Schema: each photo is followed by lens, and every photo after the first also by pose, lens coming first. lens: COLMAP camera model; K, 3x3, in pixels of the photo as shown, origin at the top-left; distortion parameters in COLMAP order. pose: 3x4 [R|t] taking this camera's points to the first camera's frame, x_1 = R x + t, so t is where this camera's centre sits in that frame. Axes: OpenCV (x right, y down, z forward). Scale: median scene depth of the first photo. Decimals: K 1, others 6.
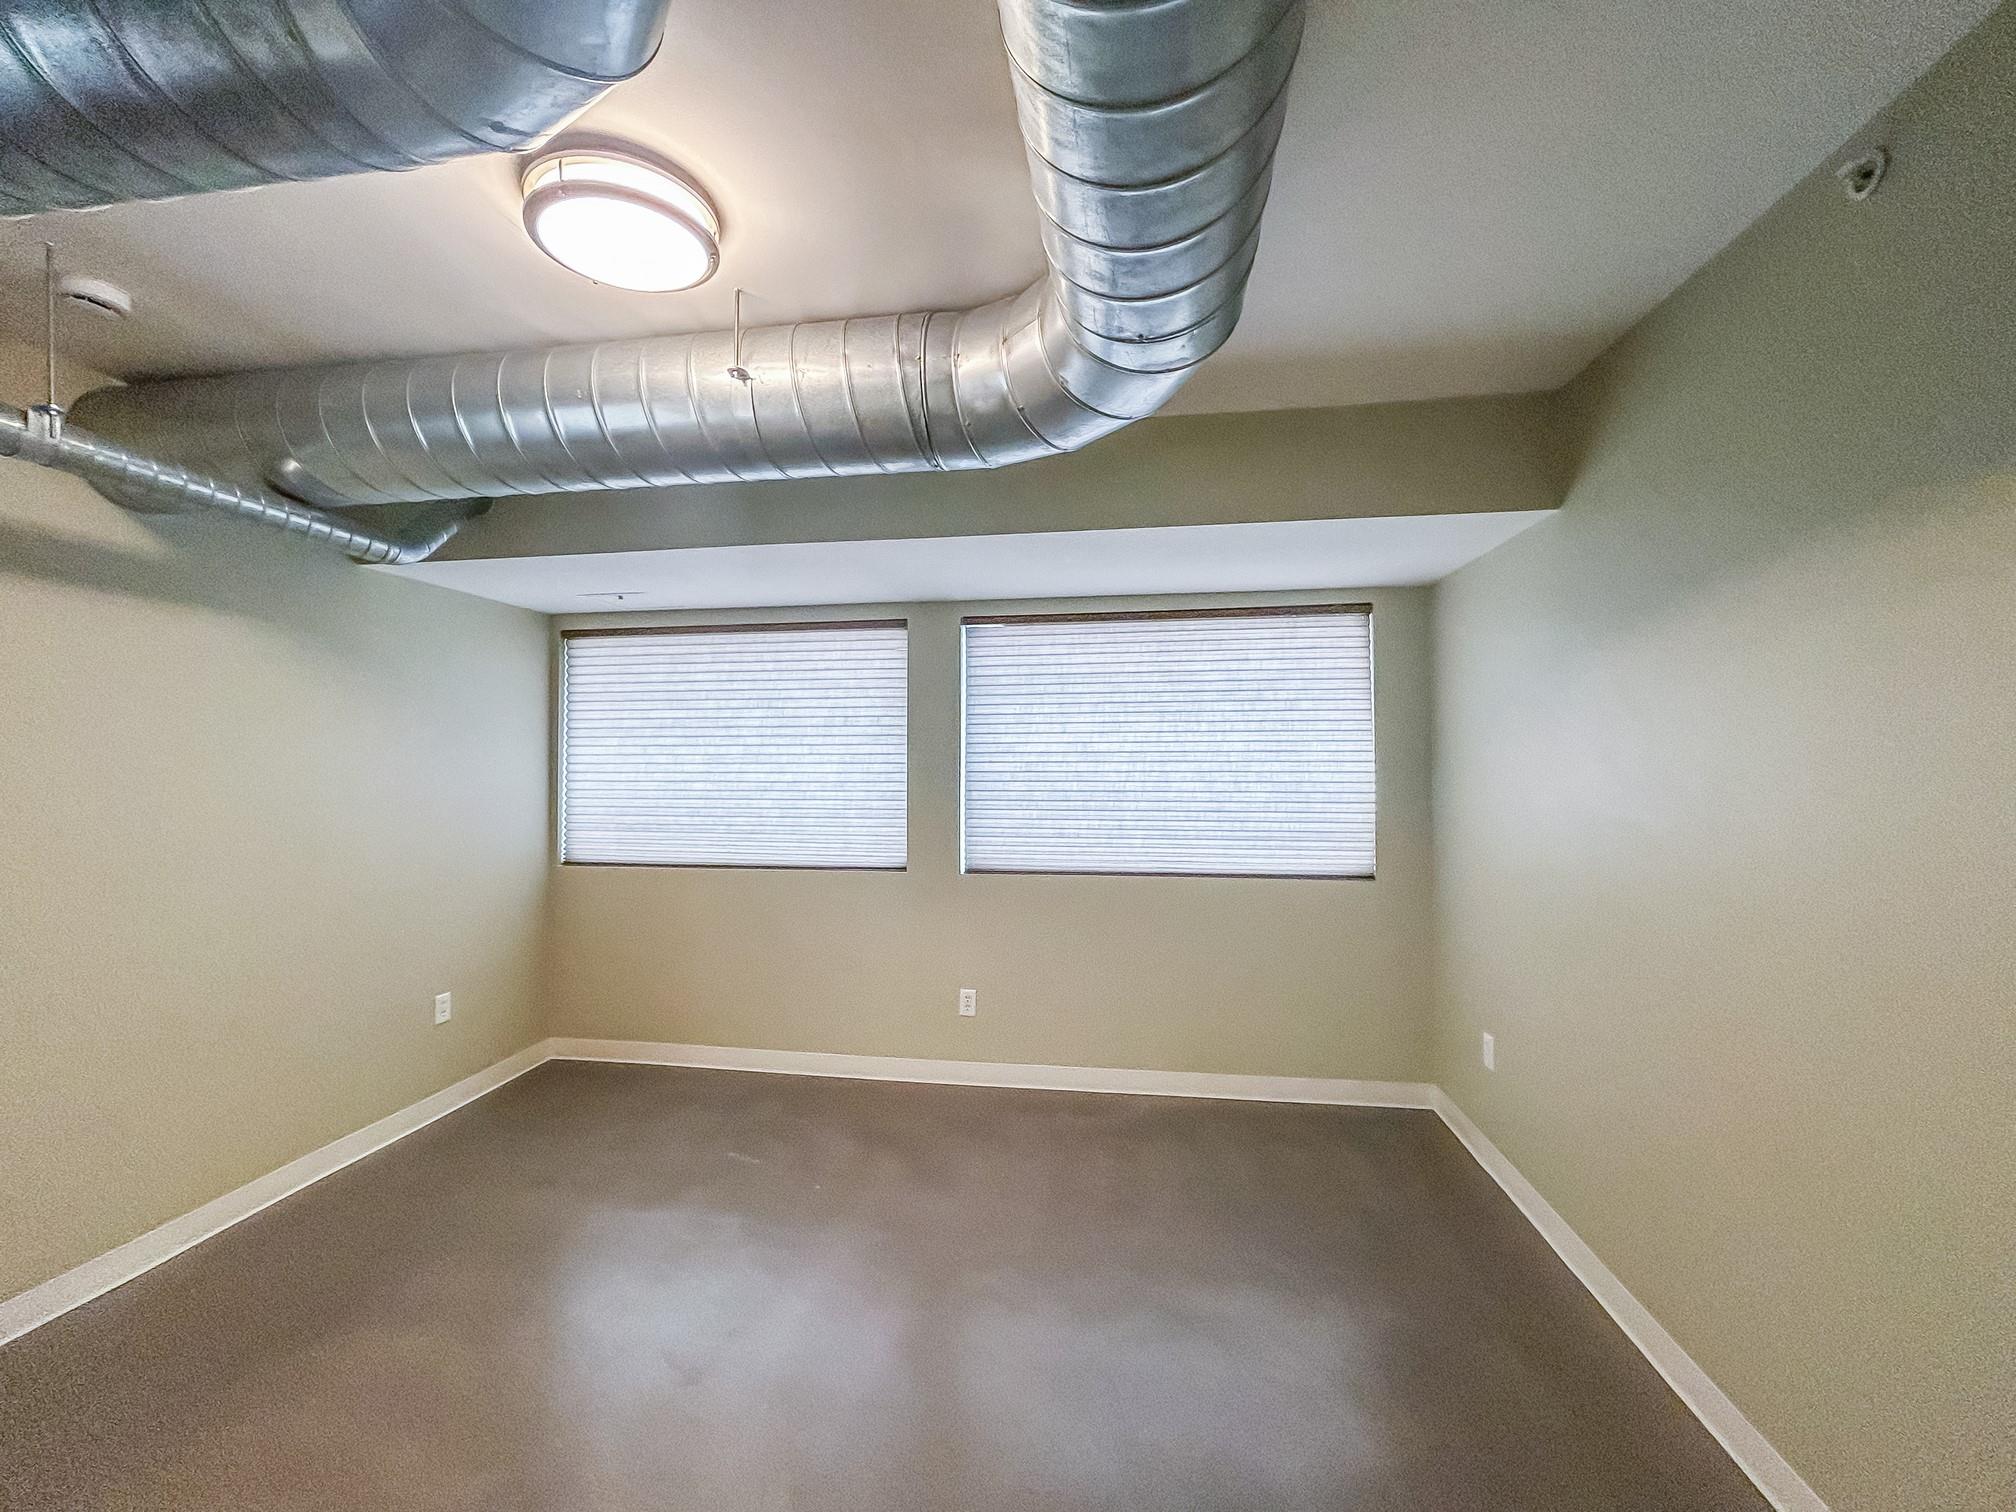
lens RADIAL K [[813.6, 0, 1014.3], [0, 813.6, 758.5], [0, 0, 1]] dist [0.000129, 0.000819]
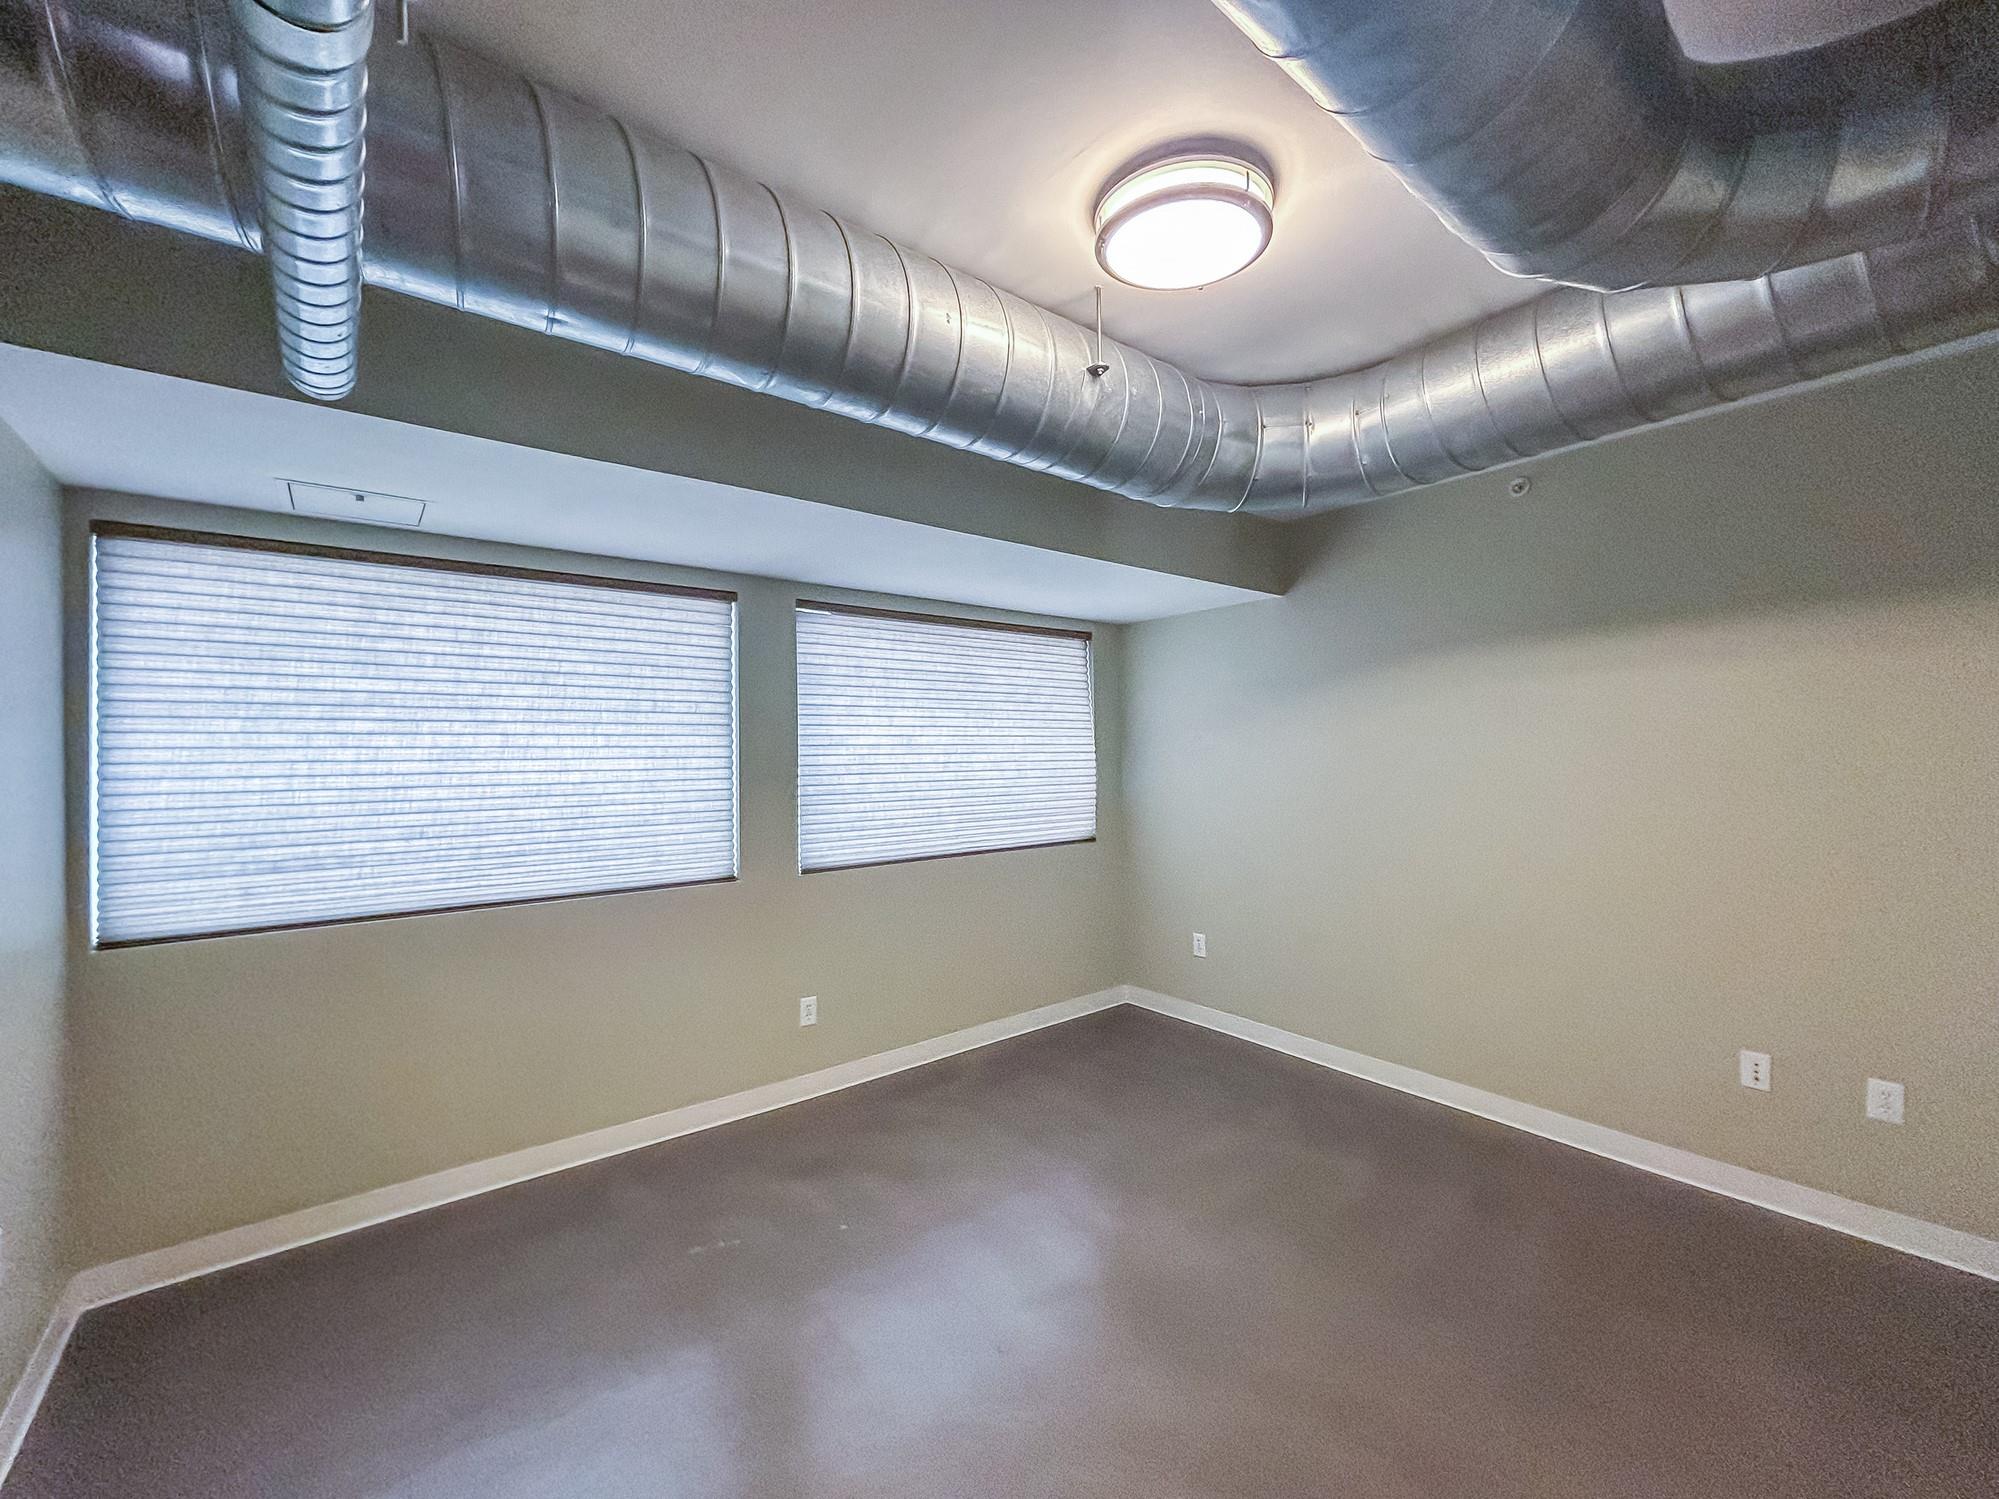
lens RADIAL K [[806.7, 0, 1007.8], [0, 806.7, 748.9], [0, 0, 1]] dist [0.000129, 0.000819]
pose [[0.675672, -0.003865, 0.737192, -0.566859], [-0.004576, 0.999945, 0.009437, -0.012523], [-0.737188, -0.009750, 0.675617, 0.193489]]
